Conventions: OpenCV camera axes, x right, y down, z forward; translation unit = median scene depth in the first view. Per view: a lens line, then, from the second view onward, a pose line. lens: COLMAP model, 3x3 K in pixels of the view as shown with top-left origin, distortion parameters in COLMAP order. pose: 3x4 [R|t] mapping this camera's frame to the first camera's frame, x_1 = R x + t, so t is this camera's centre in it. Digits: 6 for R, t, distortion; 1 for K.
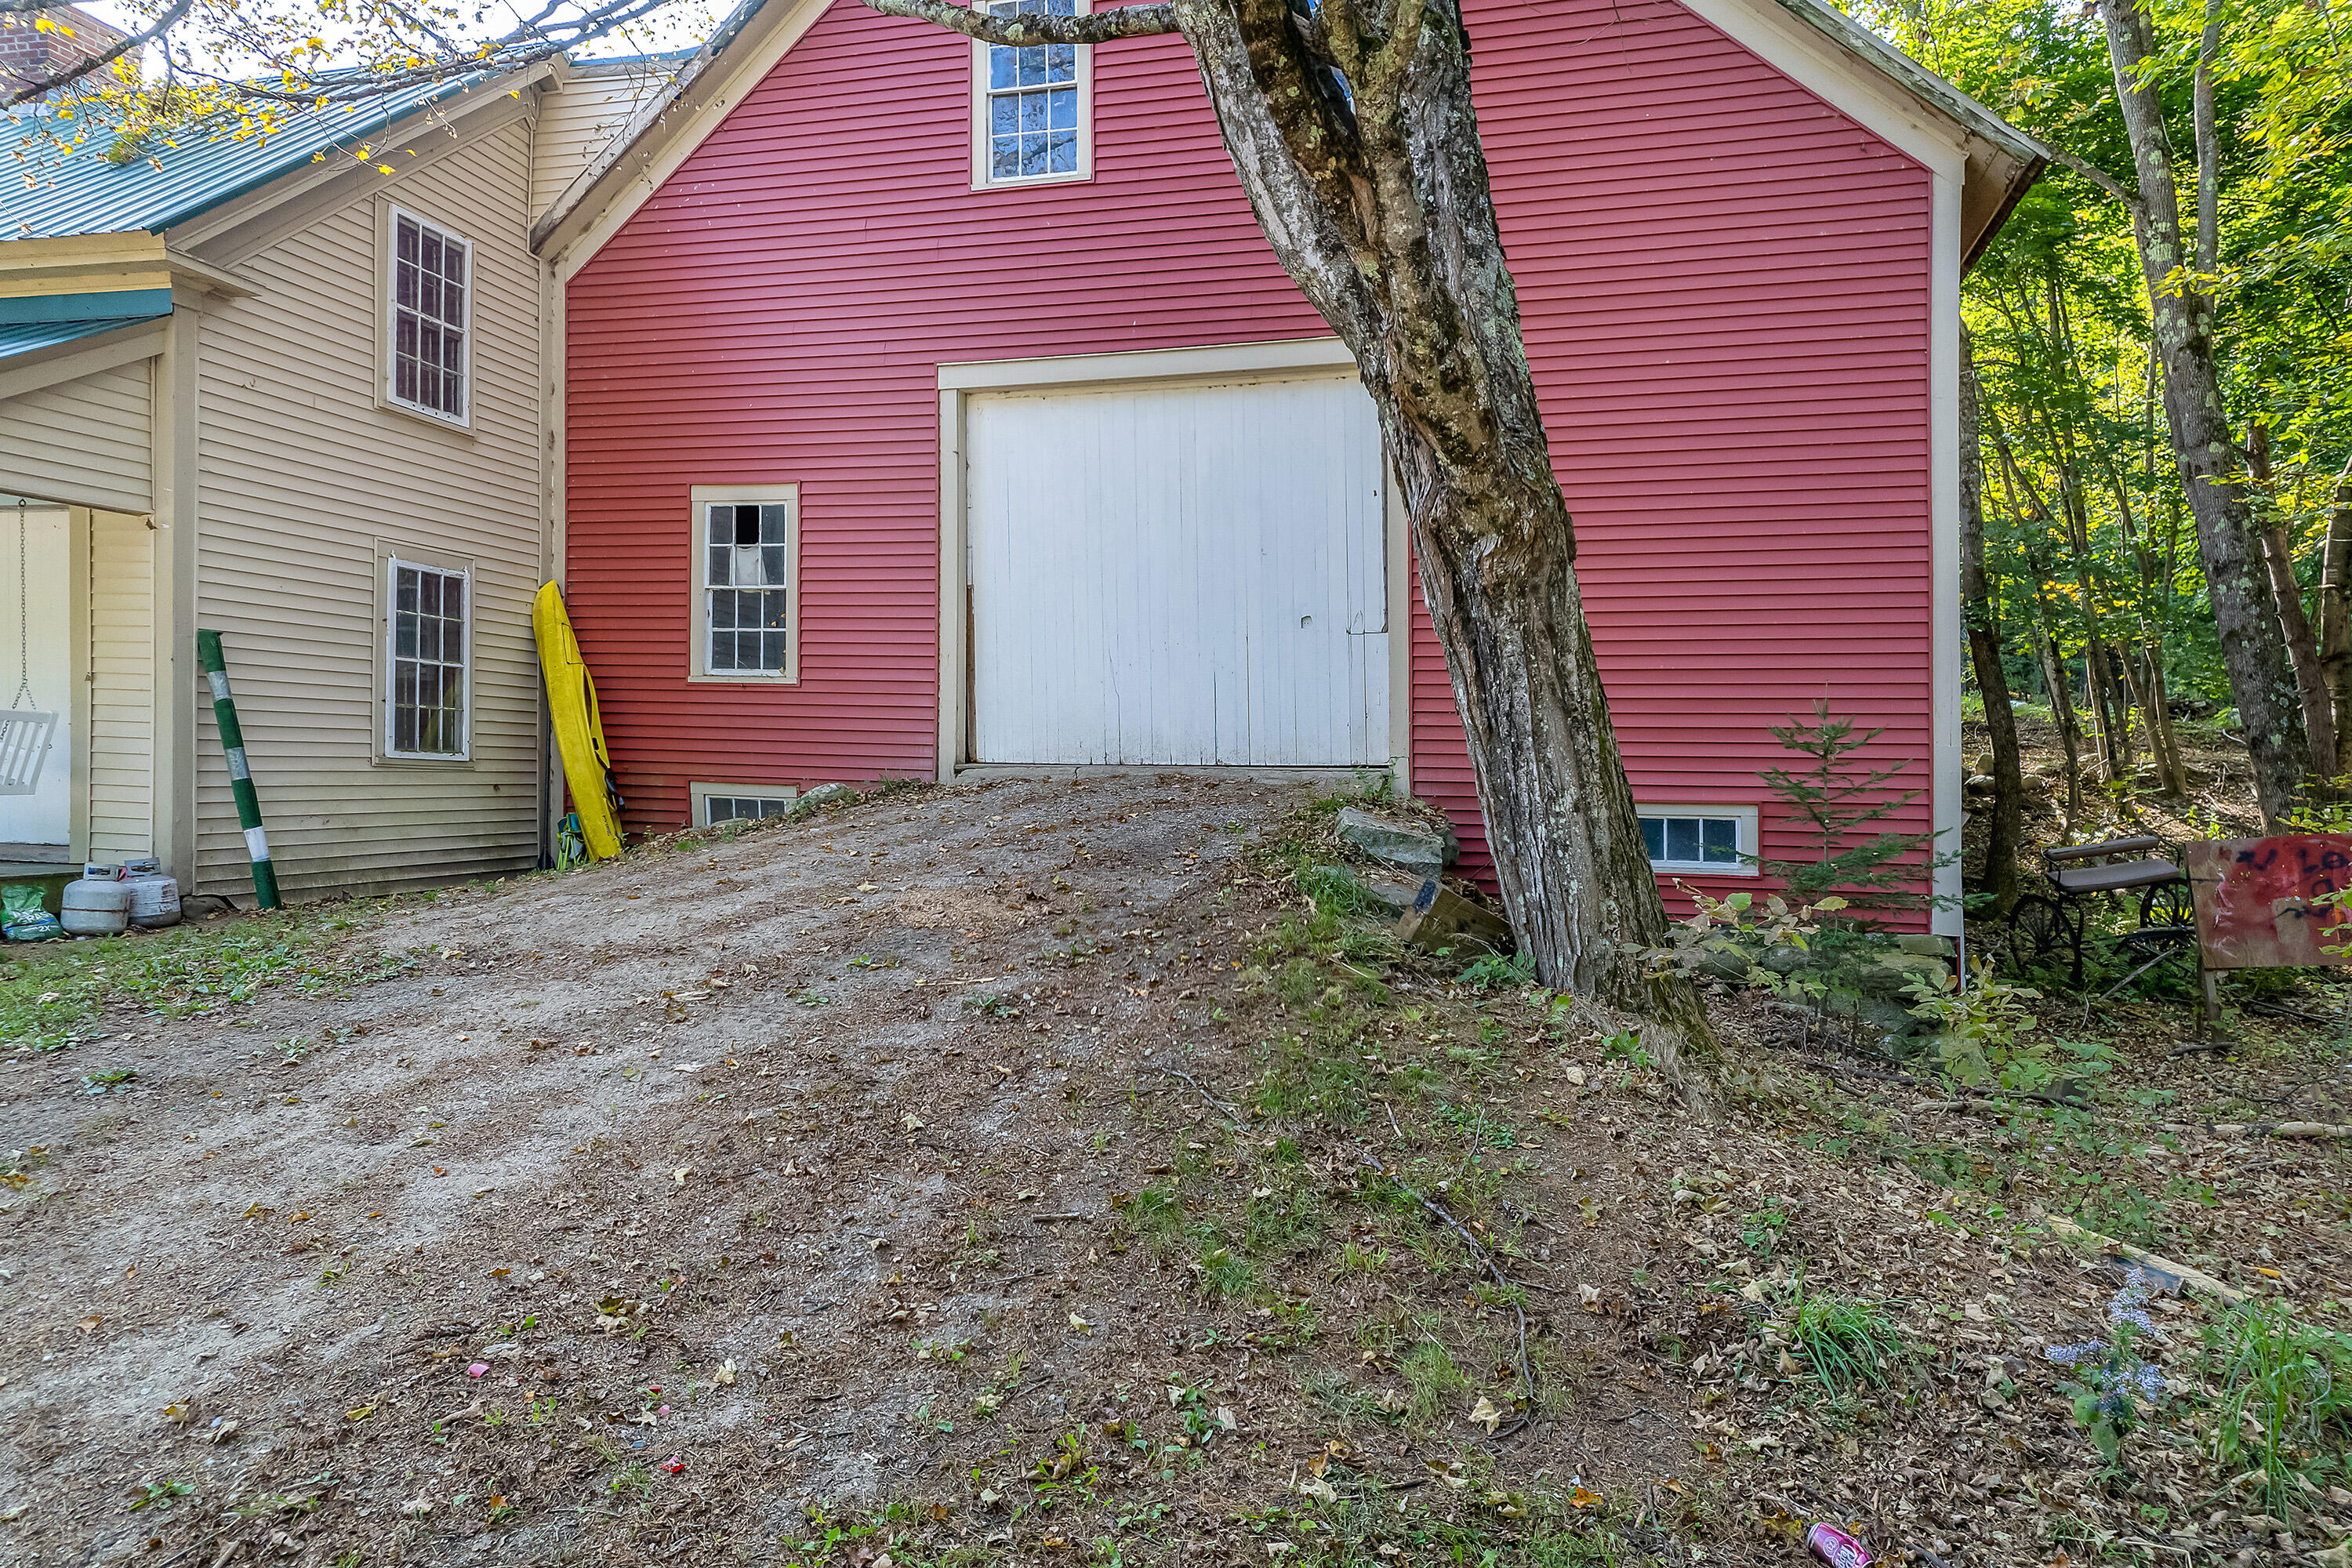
lens RADIAL K [[1499.8, 0, 1184.2], [0, 1499.8, 804.5], [0, 0, 1]] dist [-0.000975, 0.003422]
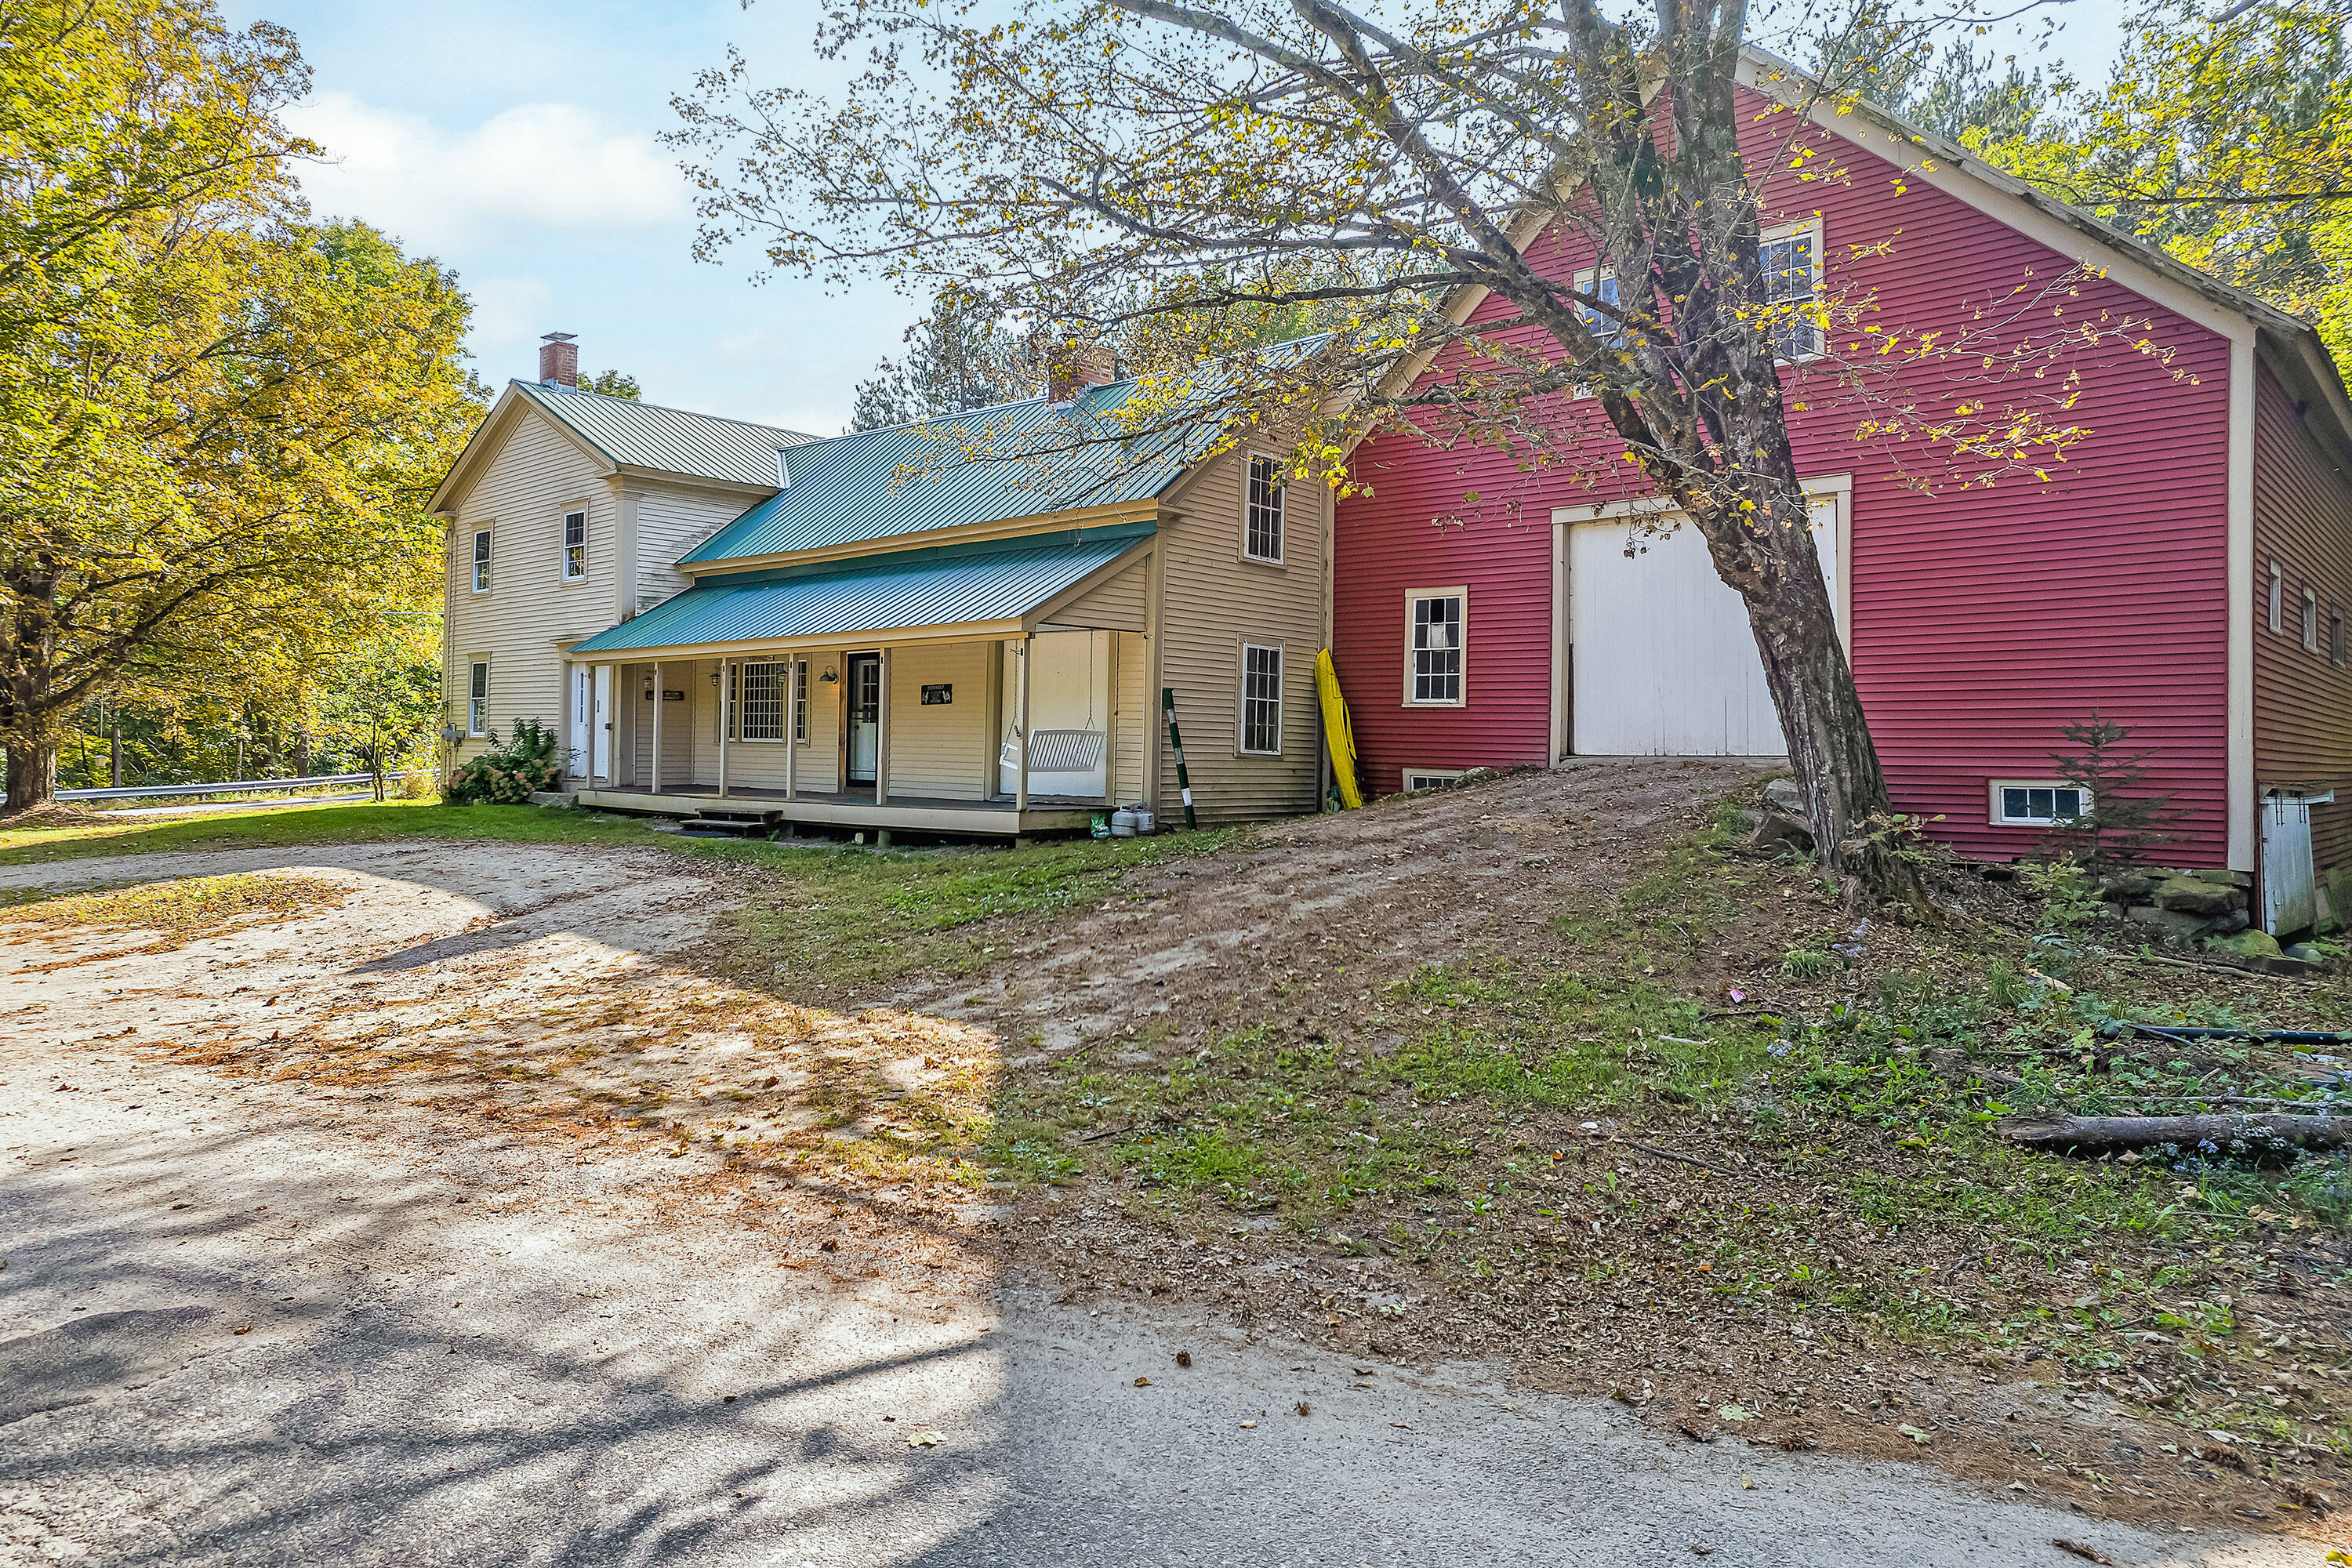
lens RADIAL K [[1499.8, 0, 1184.2], [0, 1499.8, 804.5], [0, 0, 1]] dist [-0.000975, 0.003422]
pose [[0.890510, 0.010620, -0.454840, 0.233206], [-0.012017, 0.999928, -0.000180, 0.032310], [0.454805, 0.005626, 0.890573, -0.649805]]
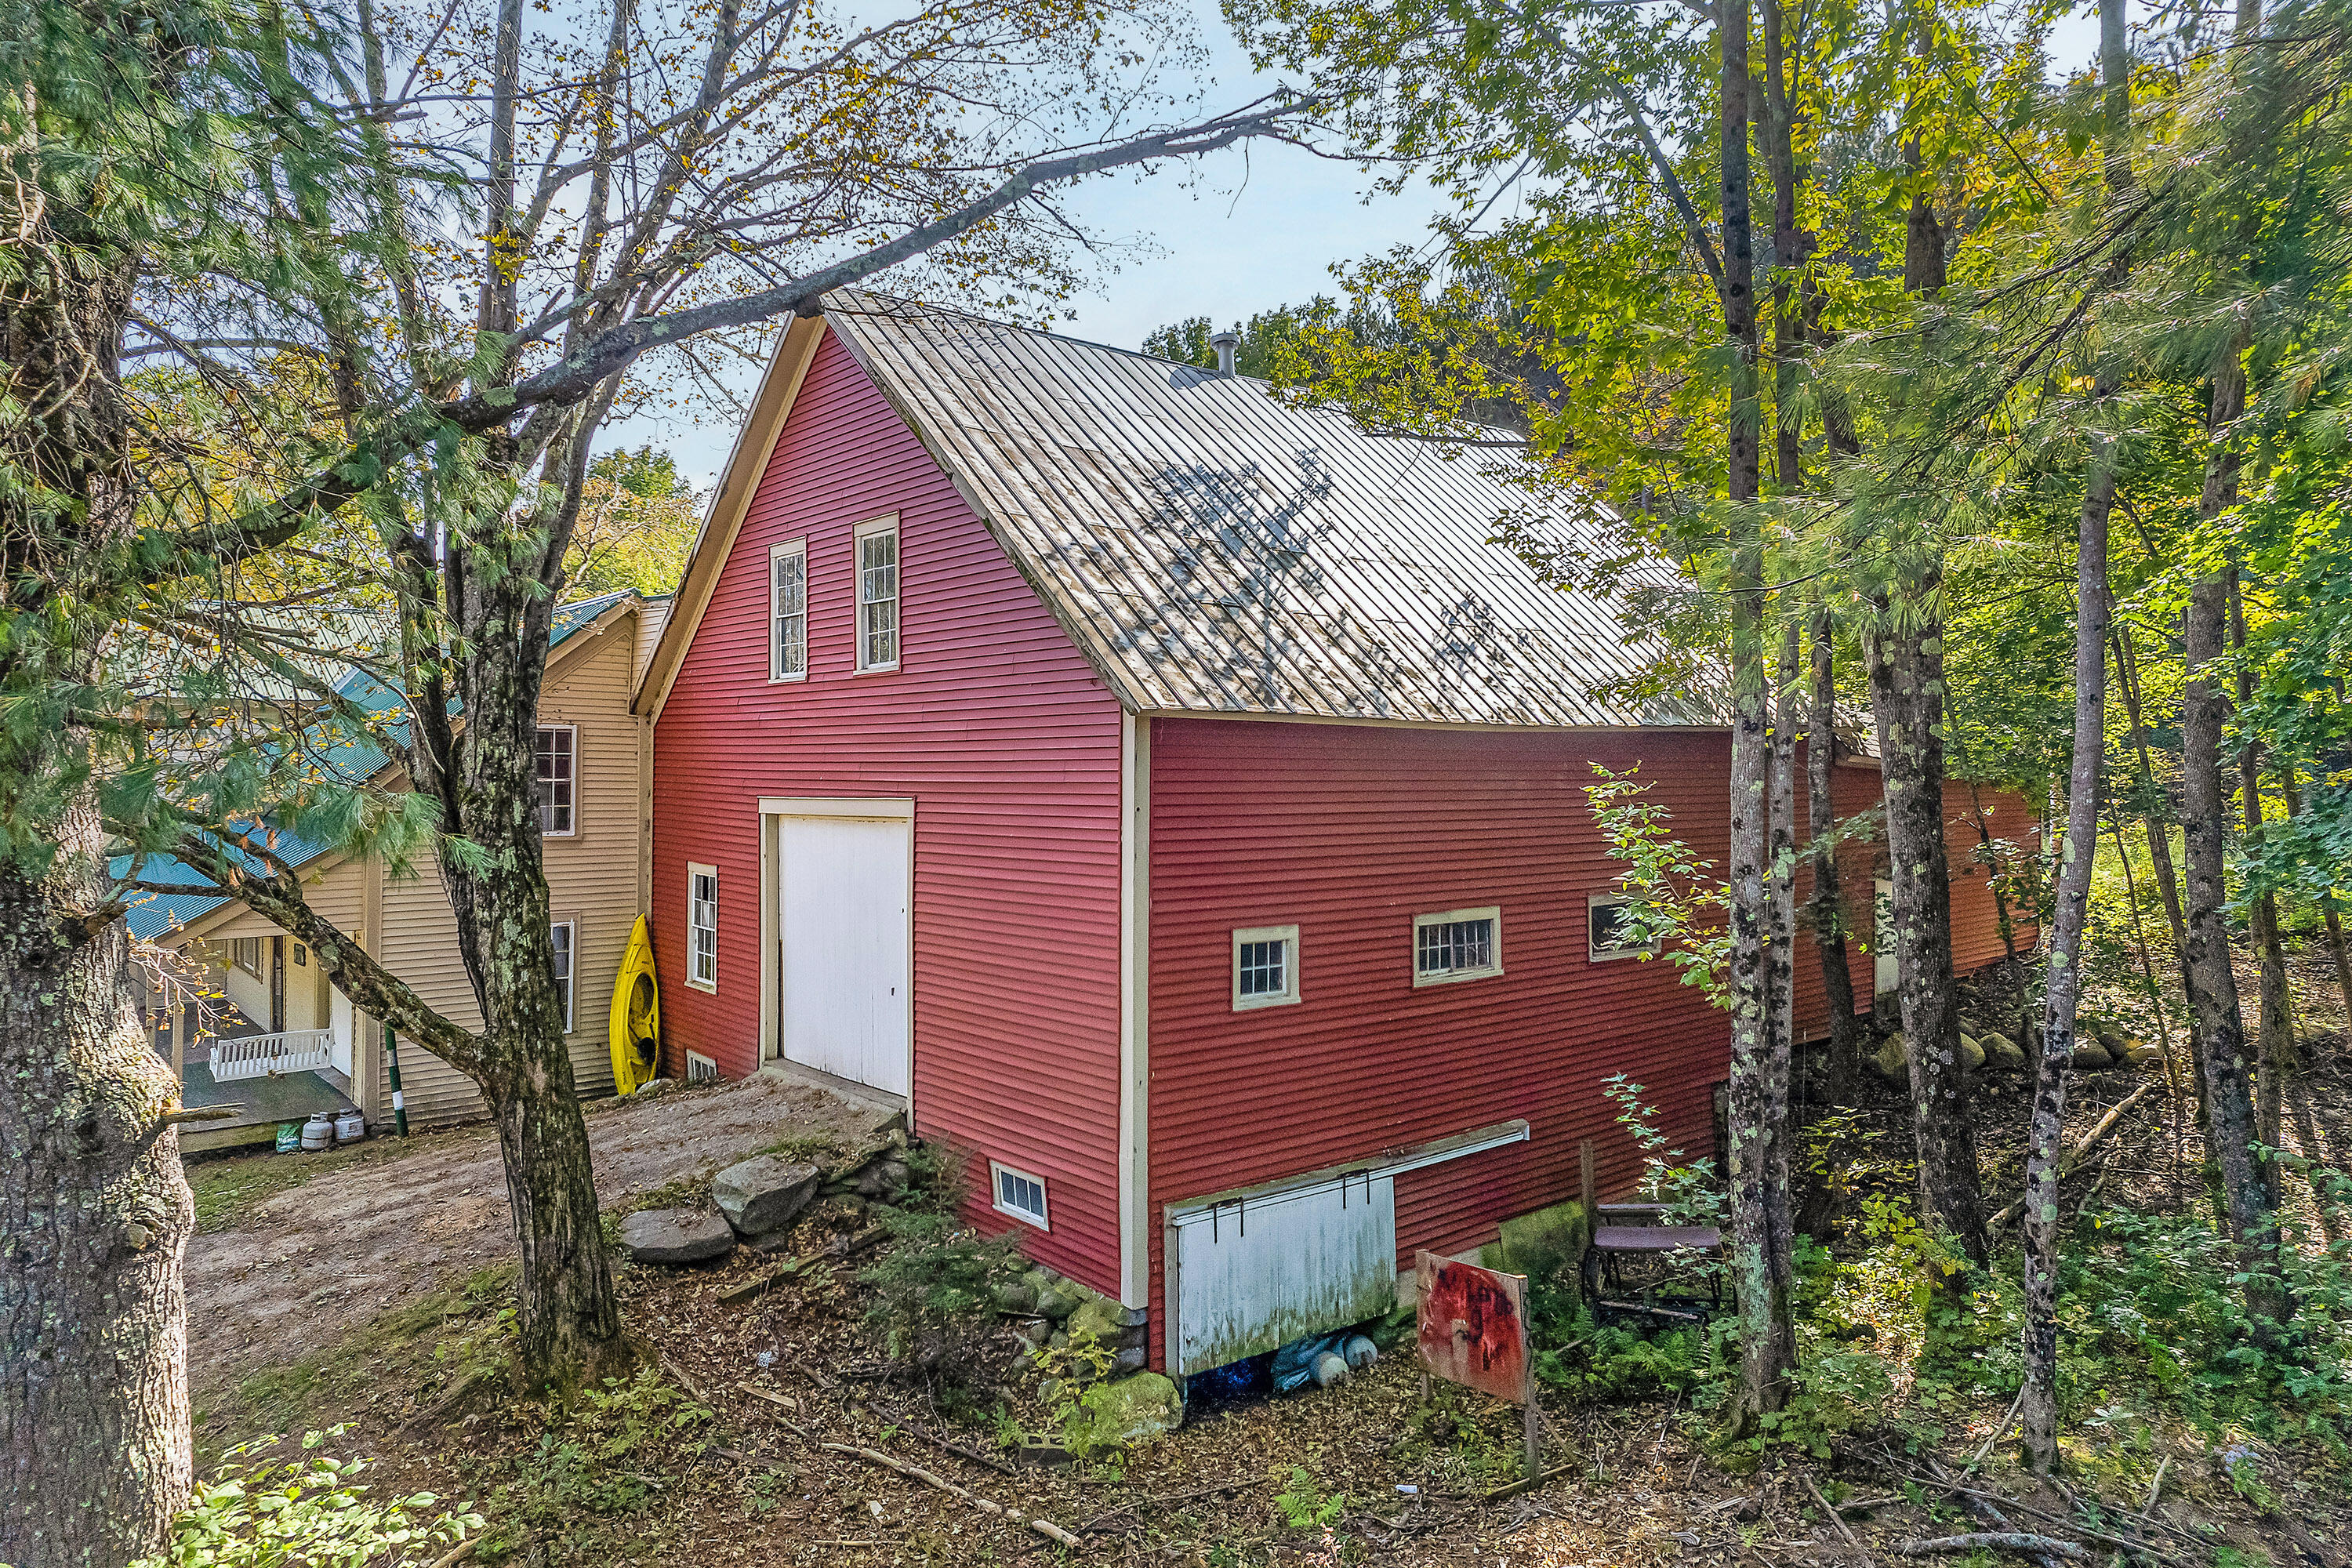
lens RADIAL K [[1550.0, 0, 1176.0], [0, 1550.0, 784.0], [0, 0, 1]] dist [-0.000298, 0.001057]
pose [[0.833213, -0.015751, -0.552728, 1.113163], [-0.000987, 0.999550, -0.029973, -0.273704], [0.552952, 0.025519, 0.832823, -0.080538]]
